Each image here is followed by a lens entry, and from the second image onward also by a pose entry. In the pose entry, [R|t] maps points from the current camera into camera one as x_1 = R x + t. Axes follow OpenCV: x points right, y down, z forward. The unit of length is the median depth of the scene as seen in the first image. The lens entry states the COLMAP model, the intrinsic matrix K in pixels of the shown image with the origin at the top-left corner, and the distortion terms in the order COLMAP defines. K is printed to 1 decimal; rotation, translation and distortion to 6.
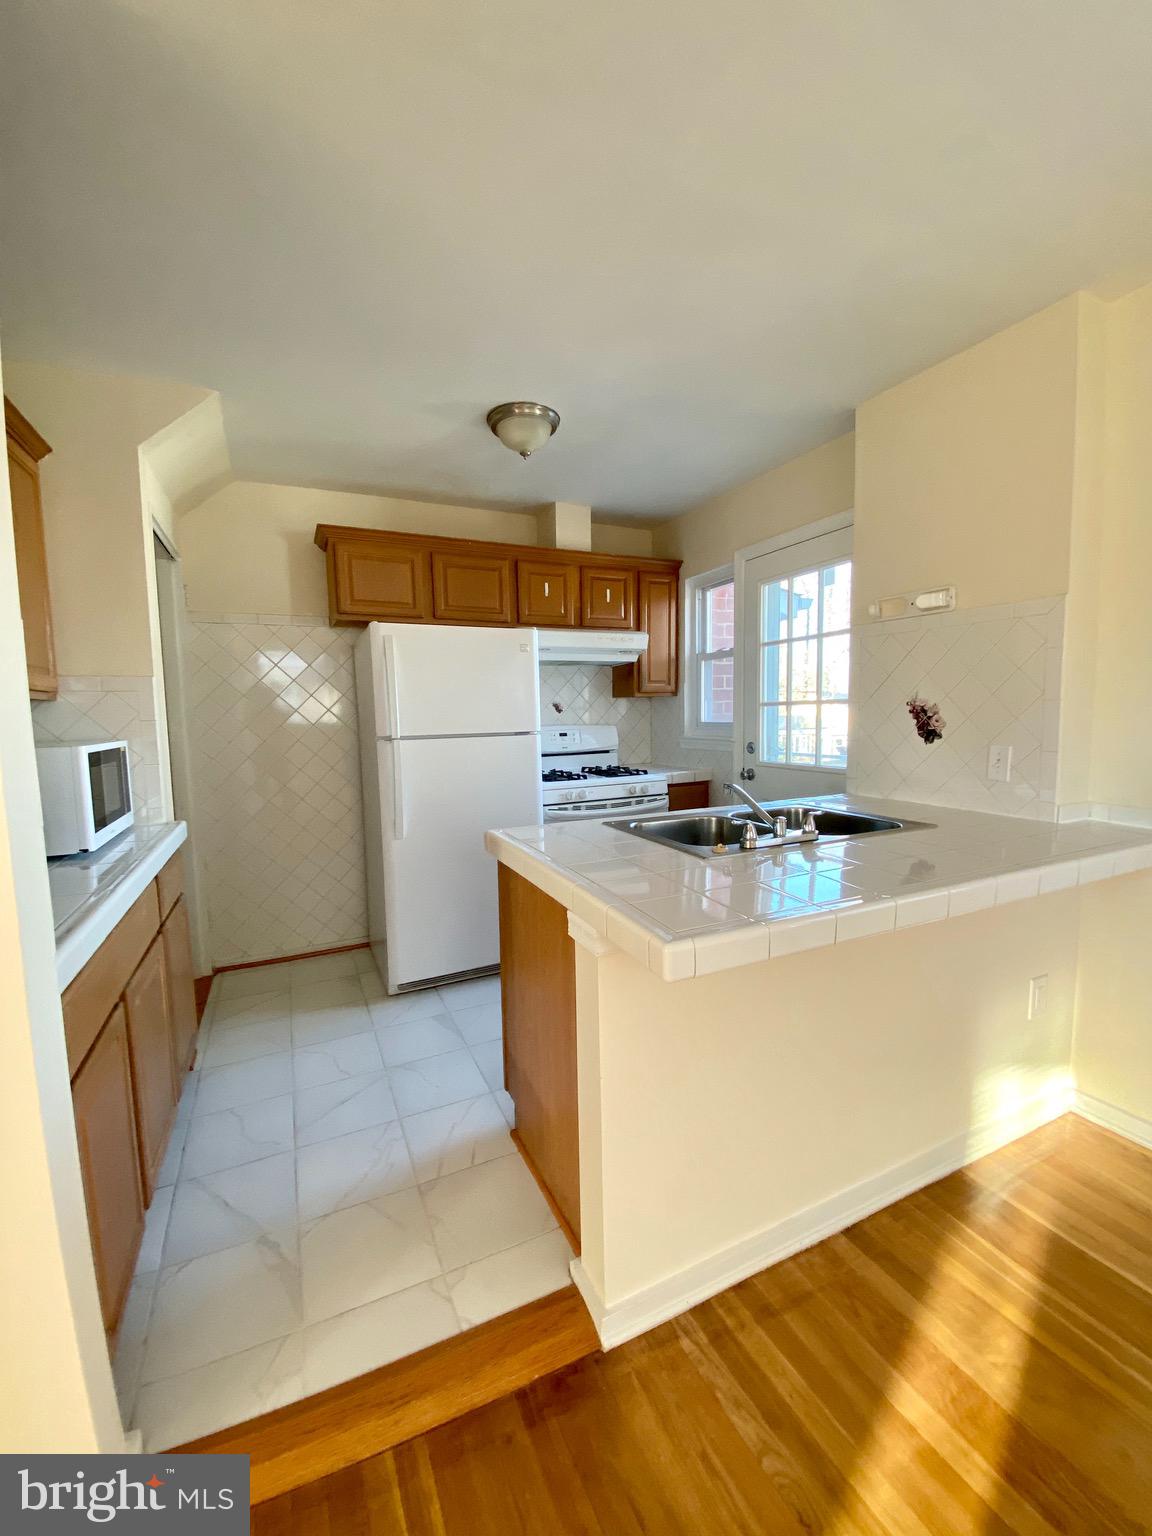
lens RADIAL K [[616.1, 0, 579.1], [0, 616.1, 772.7], [0, 0, 1]] dist [0.051268, -0.035886]
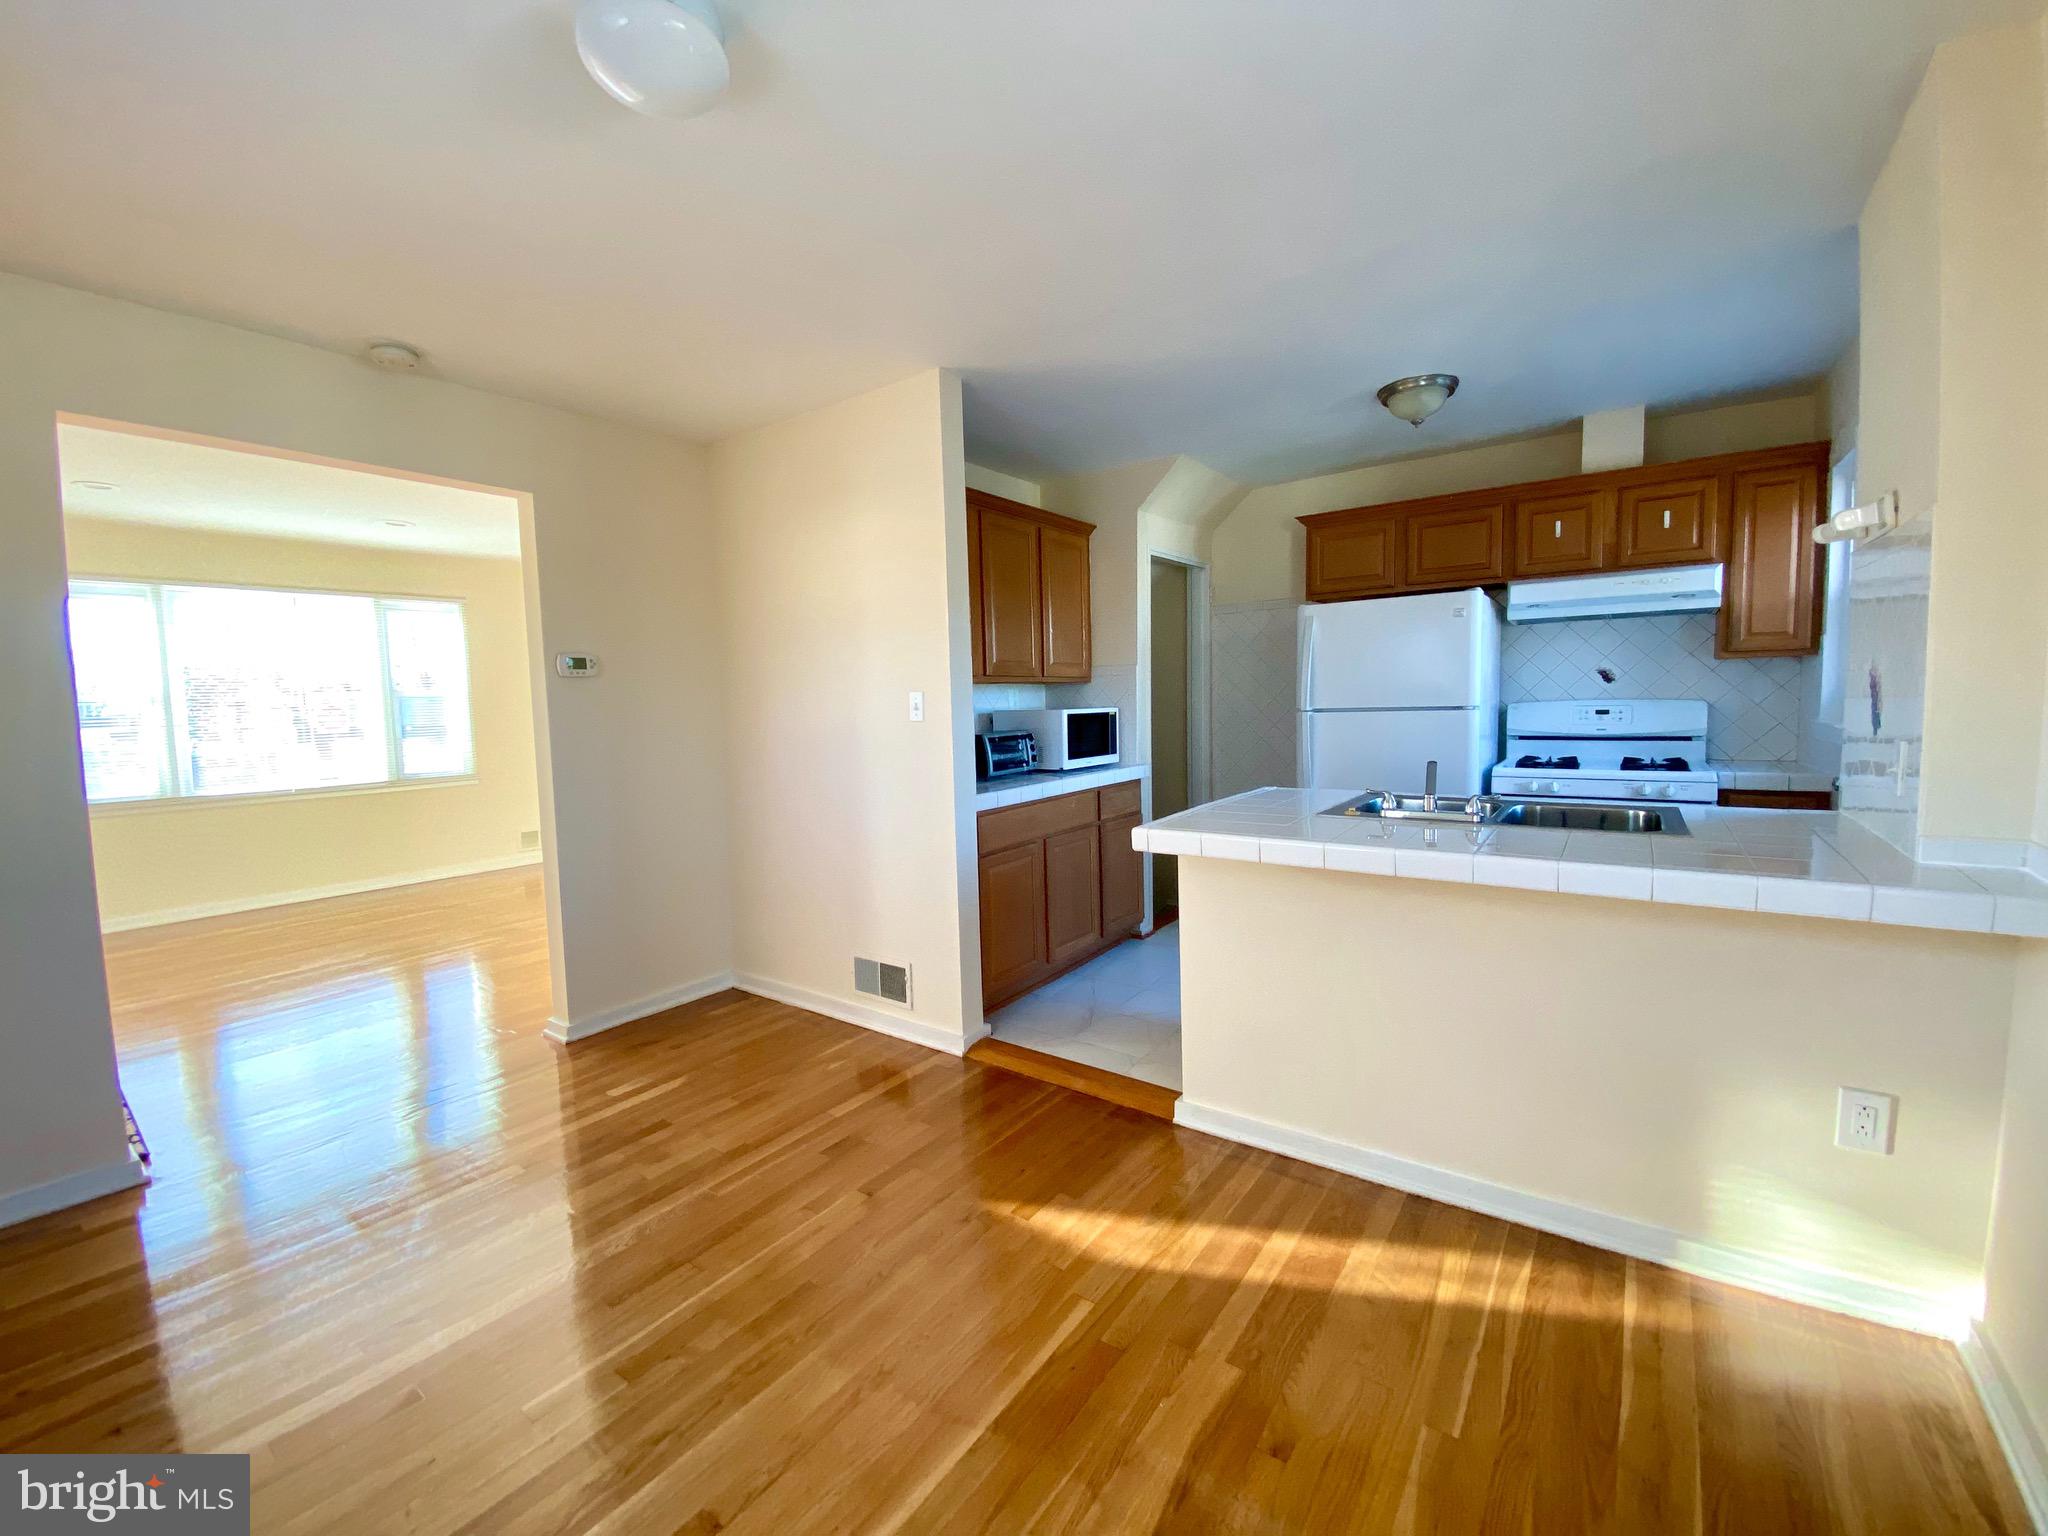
lens RADIAL K [[821.4, 0, 1024.0], [0, 821.4, 768.0], [0, 0, 1]] dist [0.051268, -0.035886]
pose [[0.485318, 0.085423, -0.870155, 0.620117], [-0.072258, 0.995730, 0.057450, -0.002014], [0.871347, 0.034994, 0.489418, -0.124164]]
